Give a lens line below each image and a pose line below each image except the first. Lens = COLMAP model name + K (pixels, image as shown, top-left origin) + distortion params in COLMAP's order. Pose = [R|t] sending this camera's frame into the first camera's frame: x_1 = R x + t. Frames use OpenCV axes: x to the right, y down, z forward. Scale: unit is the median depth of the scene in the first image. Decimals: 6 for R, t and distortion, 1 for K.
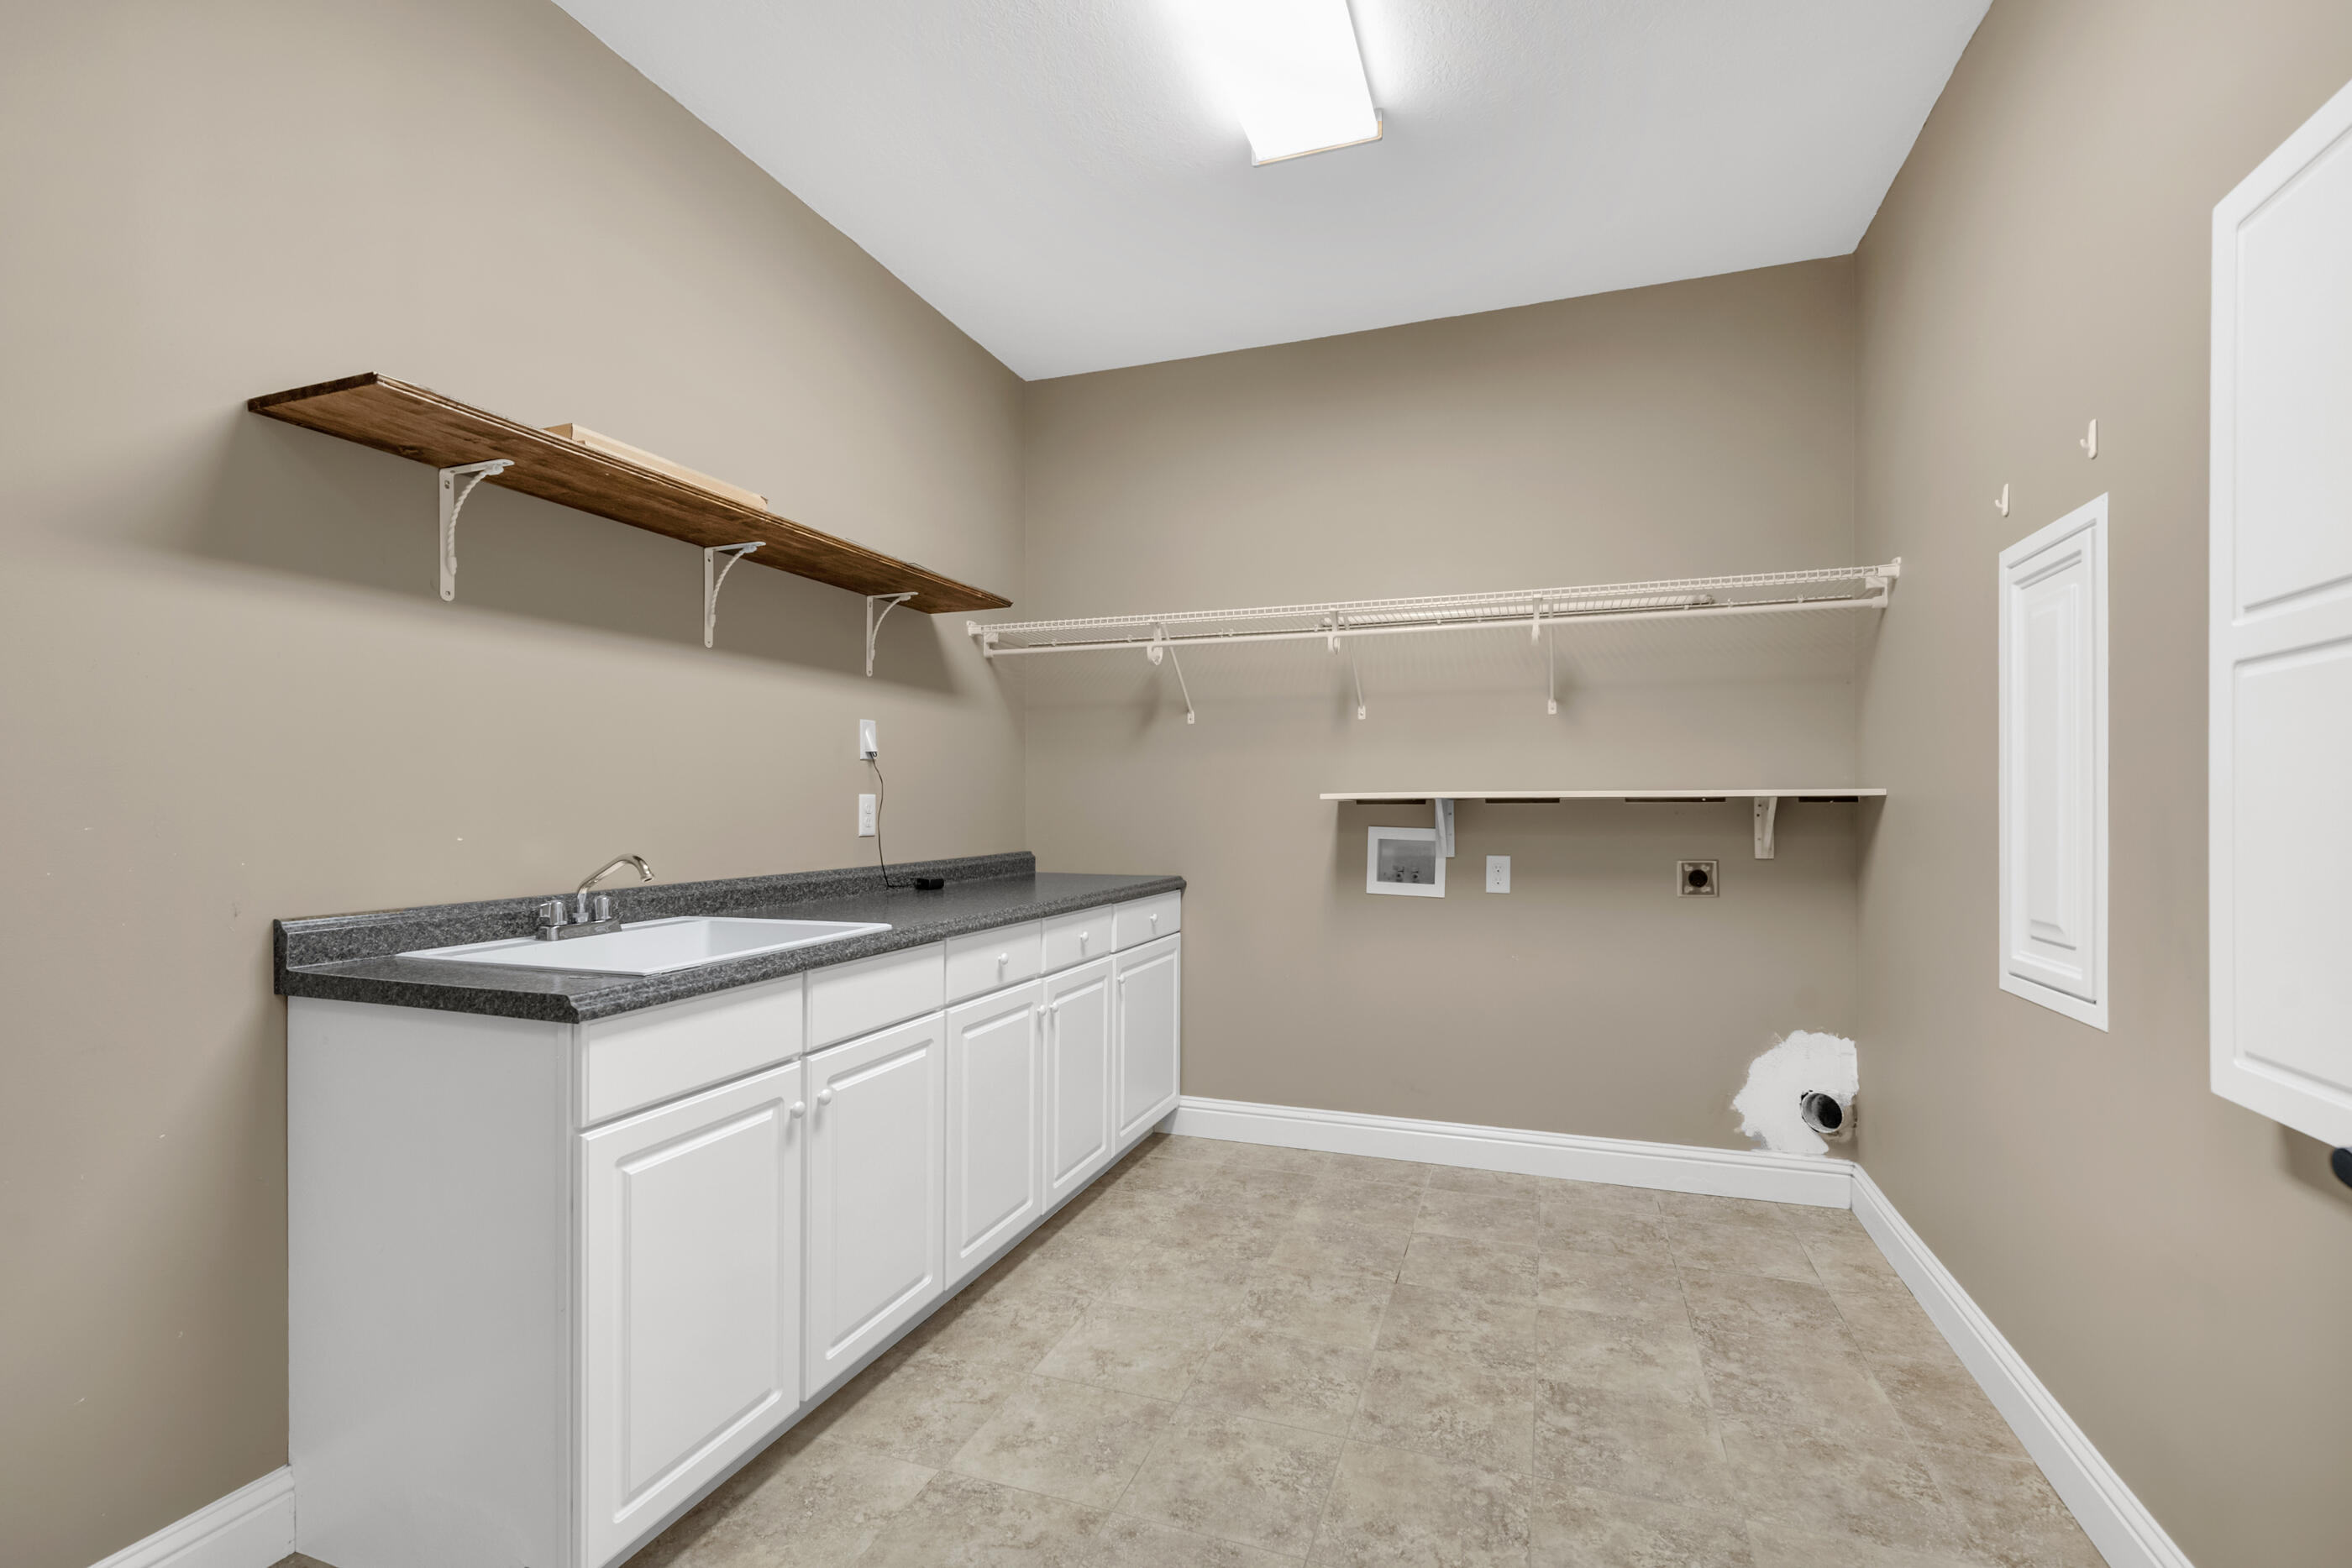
lens RADIAL K [[1049.8, 0, 1153.3], [0, 1049.8, 800.4], [0, 0, 1]] dist [0.001044, -0.000244]
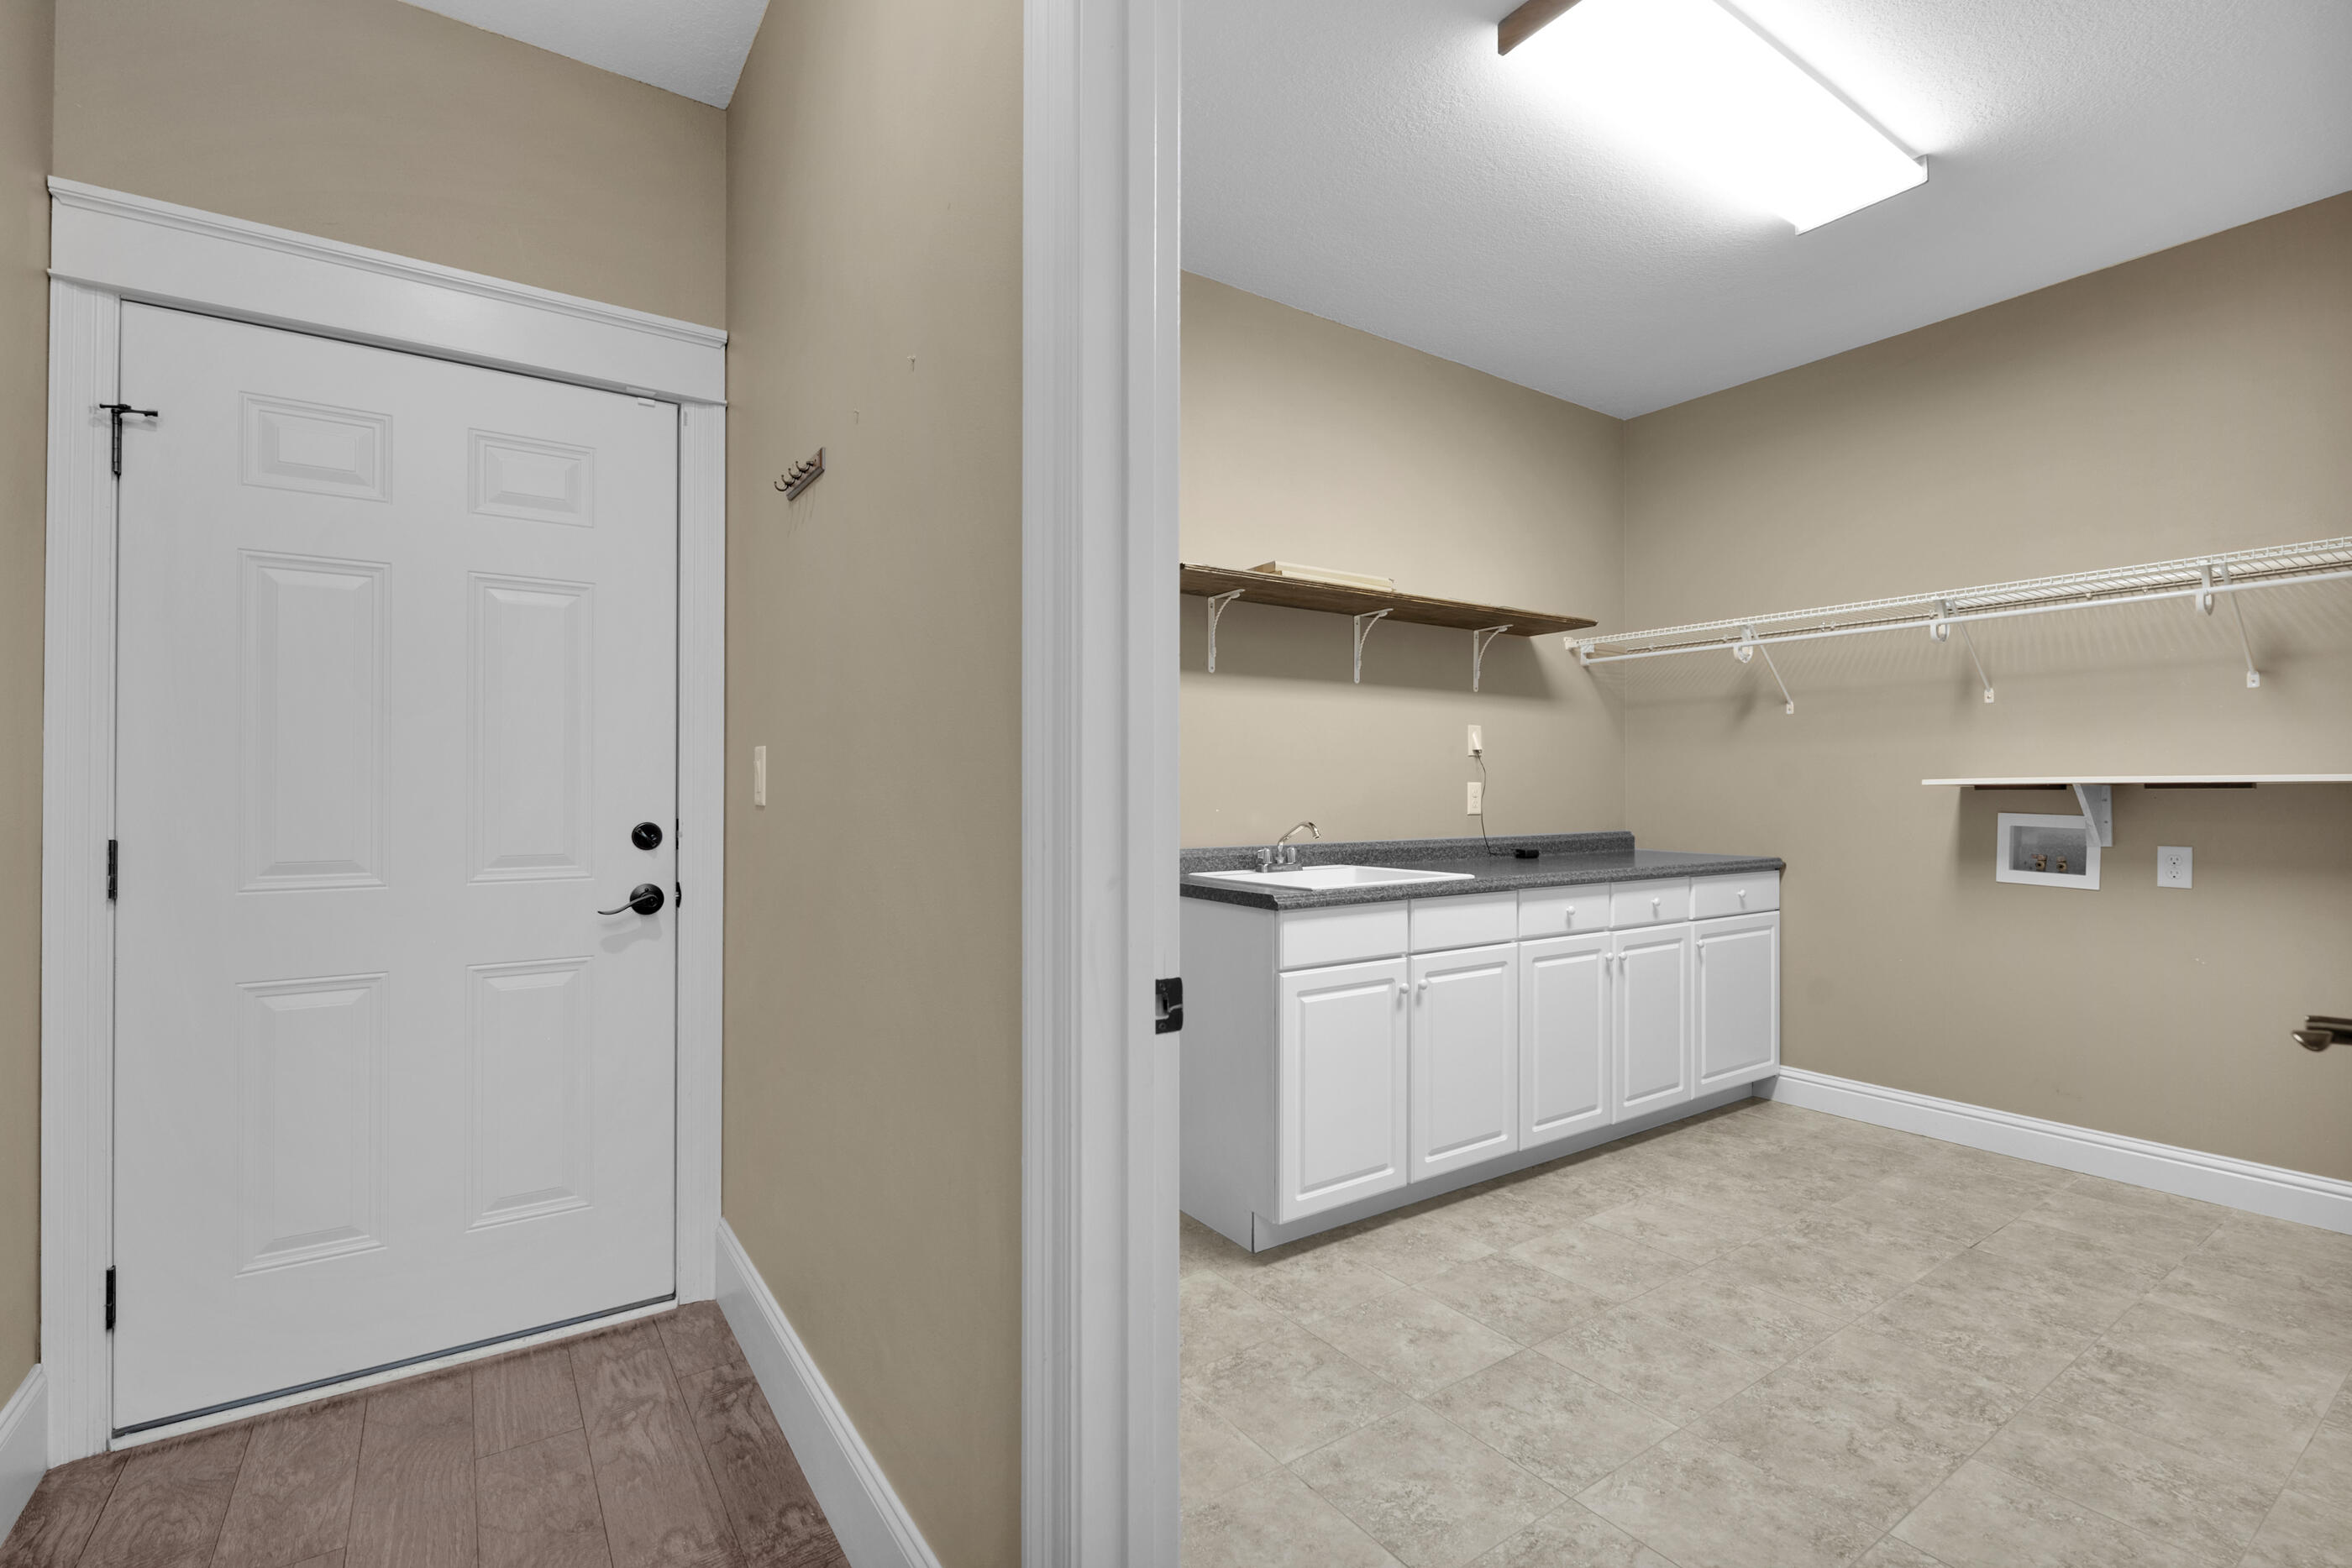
lens RADIAL K [[1049.8, 0, 1153.3], [0, 1049.8, 800.4], [0, 0, 1]] dist [0.001044, -0.000244]
pose [[0.813560, 0.004989, -0.581460, 0.187416], [0.002550, 0.999923, 0.012147, -0.000559], [0.581476, -0.011365, 0.813484, -0.339366]]
